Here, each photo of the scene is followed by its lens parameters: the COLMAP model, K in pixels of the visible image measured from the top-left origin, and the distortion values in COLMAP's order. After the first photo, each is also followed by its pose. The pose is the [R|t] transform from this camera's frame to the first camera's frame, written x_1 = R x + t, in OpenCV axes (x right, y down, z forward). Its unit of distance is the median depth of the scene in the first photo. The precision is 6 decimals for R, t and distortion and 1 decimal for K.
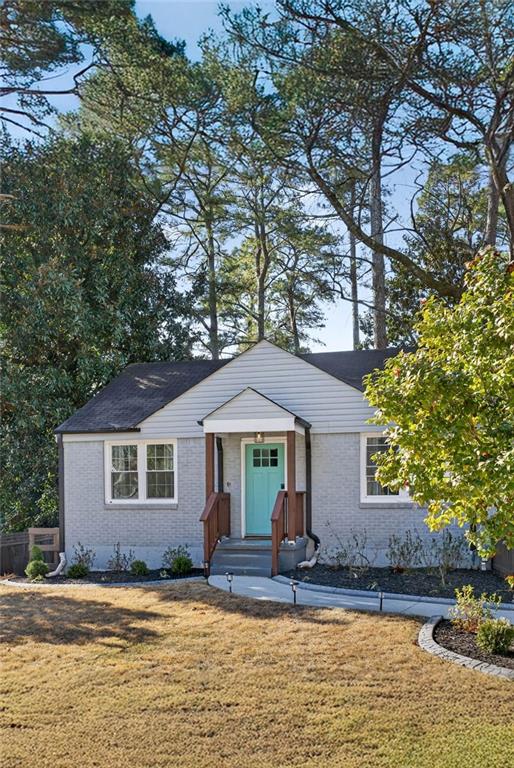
lens RADIAL K [[591.7, 0, 257.0], [0, 591.7, 384.0], [0, 0, 1]] dist [-0.002380, -0.000250]
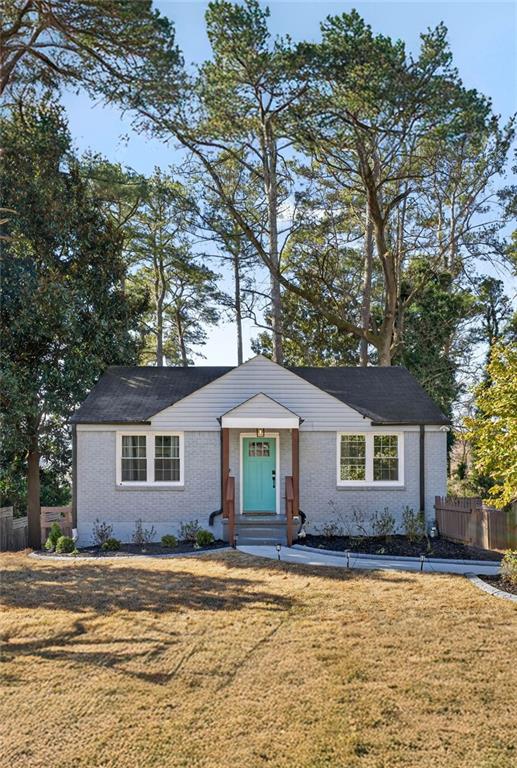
lens RADIAL K [[468.5, 0, 258.5], [0, 468.5, 384.0], [0, 0, 1]] dist [-0.000024, 0.002172]
pose [[0.971171, 0.054810, 0.231999, -0.212523], [-0.051955, 0.998480, -0.018403, 0.005934], [-0.232655, 0.005819, 0.972542, 0.040342]]
